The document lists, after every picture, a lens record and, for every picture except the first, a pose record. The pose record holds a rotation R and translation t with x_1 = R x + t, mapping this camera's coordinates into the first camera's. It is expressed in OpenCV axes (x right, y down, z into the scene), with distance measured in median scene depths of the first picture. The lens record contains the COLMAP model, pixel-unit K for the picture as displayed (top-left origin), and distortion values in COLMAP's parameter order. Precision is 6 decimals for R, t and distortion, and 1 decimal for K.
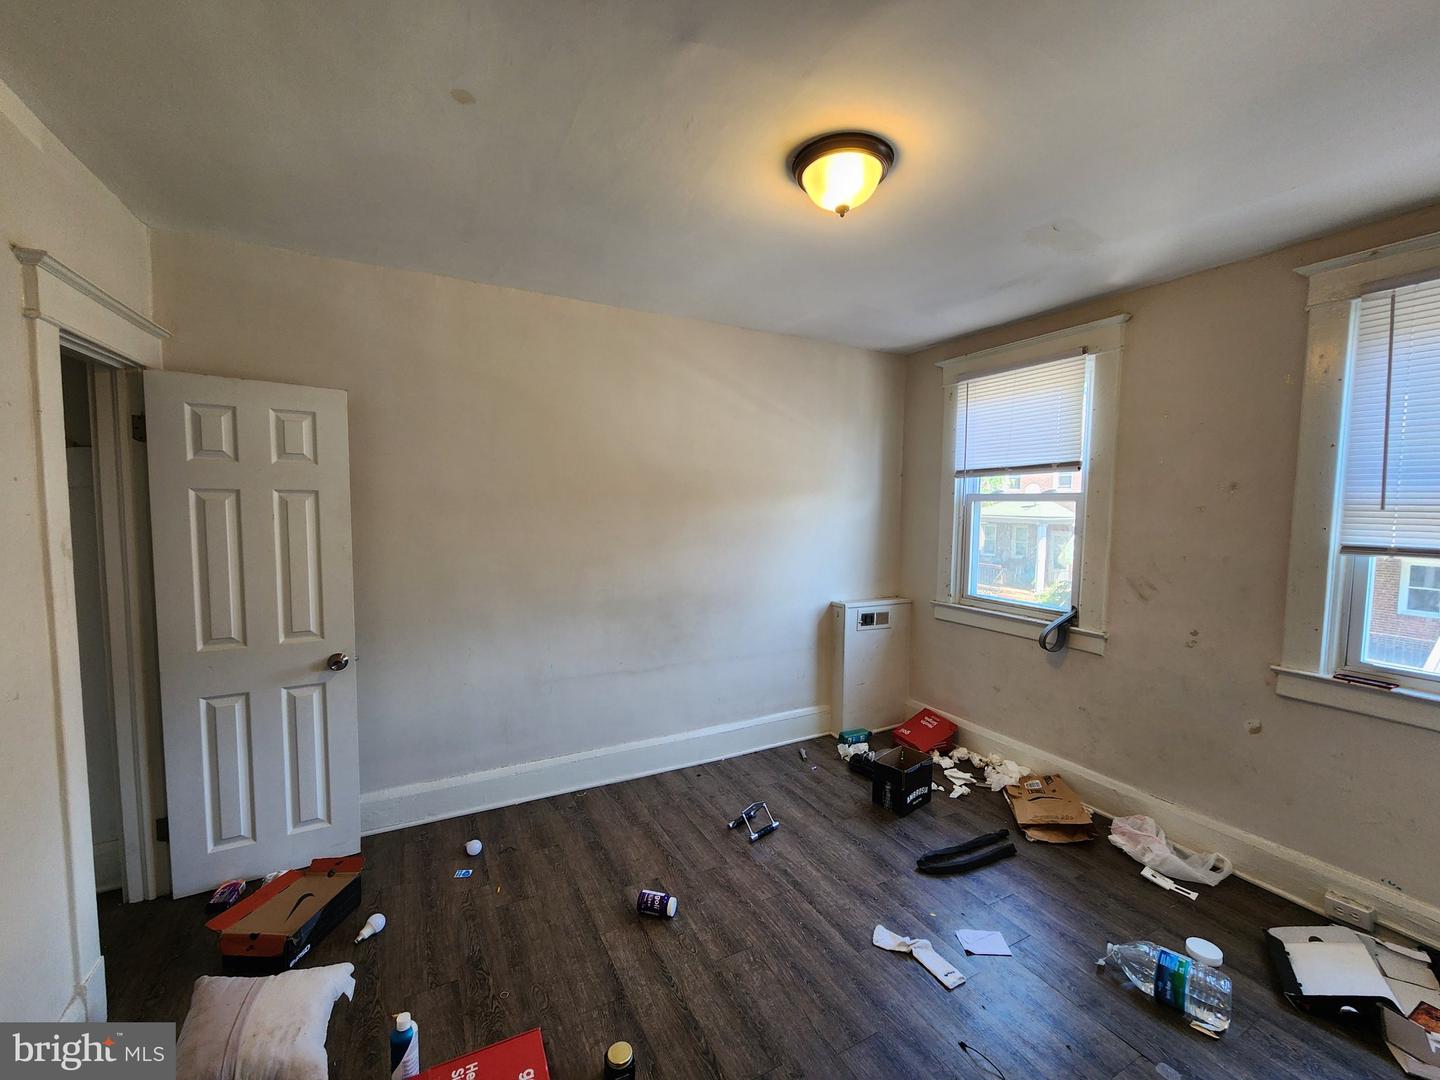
lens RADIAL K [[592.7, 0, 728.6], [0, 592.7, 537.8], [0, 0, 1]] dist [0.002036, 0.002682]
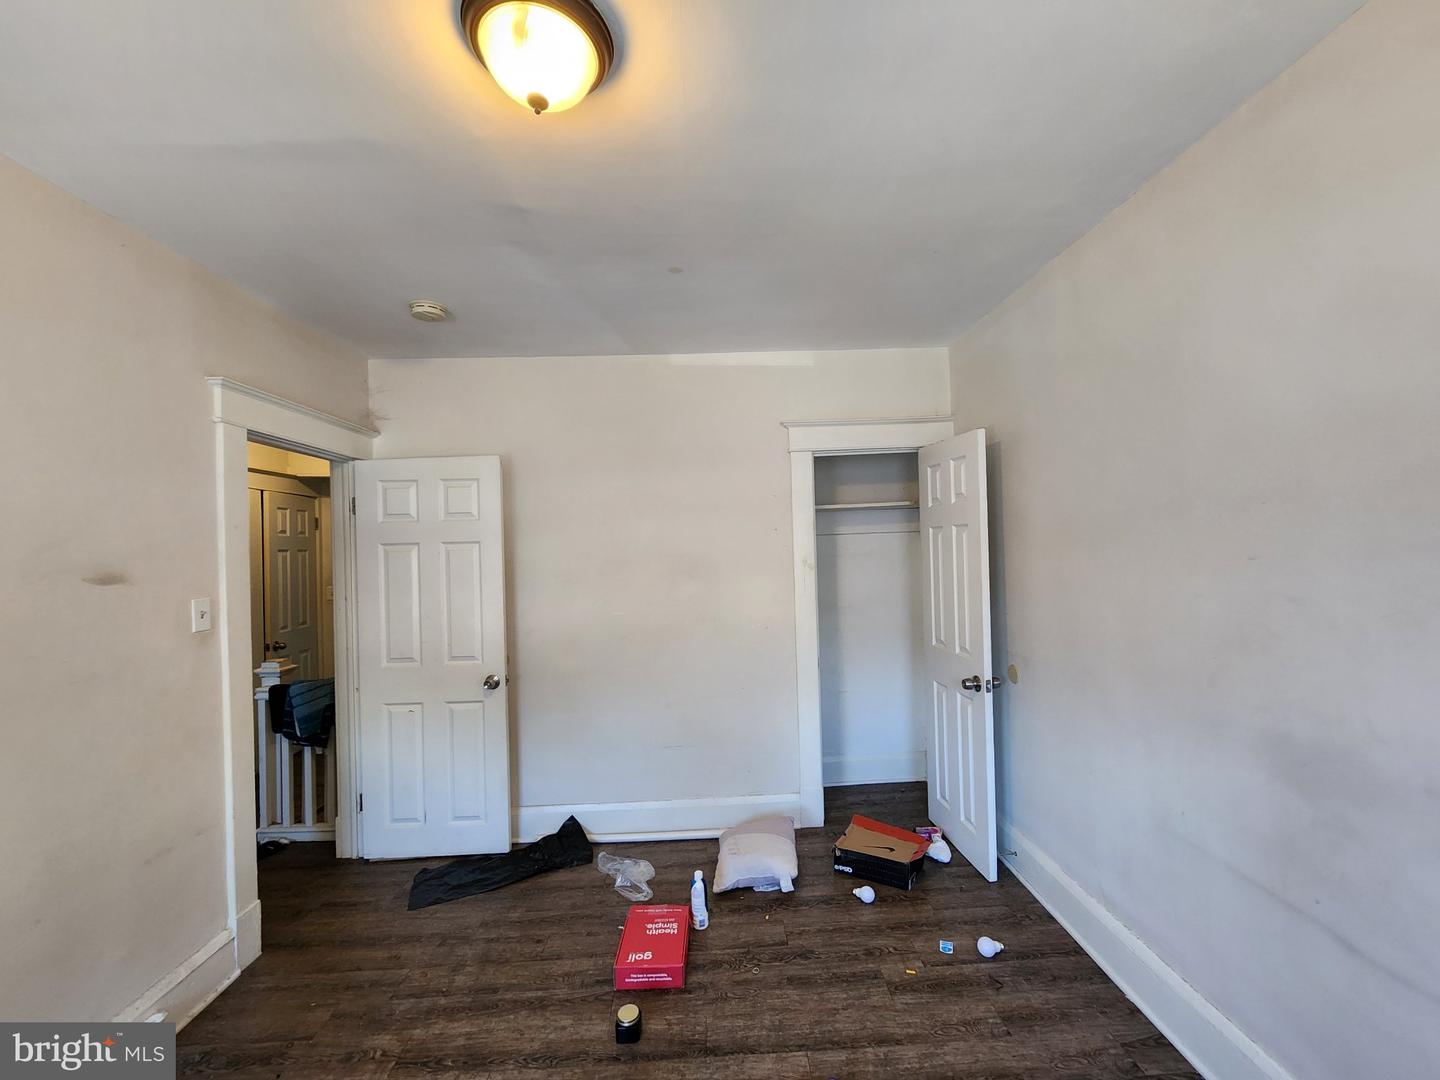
lens RADIAL K [[592.7, 0, 725.9], [0, 592.7, 541.2], [0, 0, 1]] dist [0.002036, 0.002682]
pose [[-0.435809, -0.009026, -0.899994, 0.577769], [-0.035996, 0.999324, 0.007409, -0.044313], [0.899319, 0.035625, -0.435840, 1.219615]]
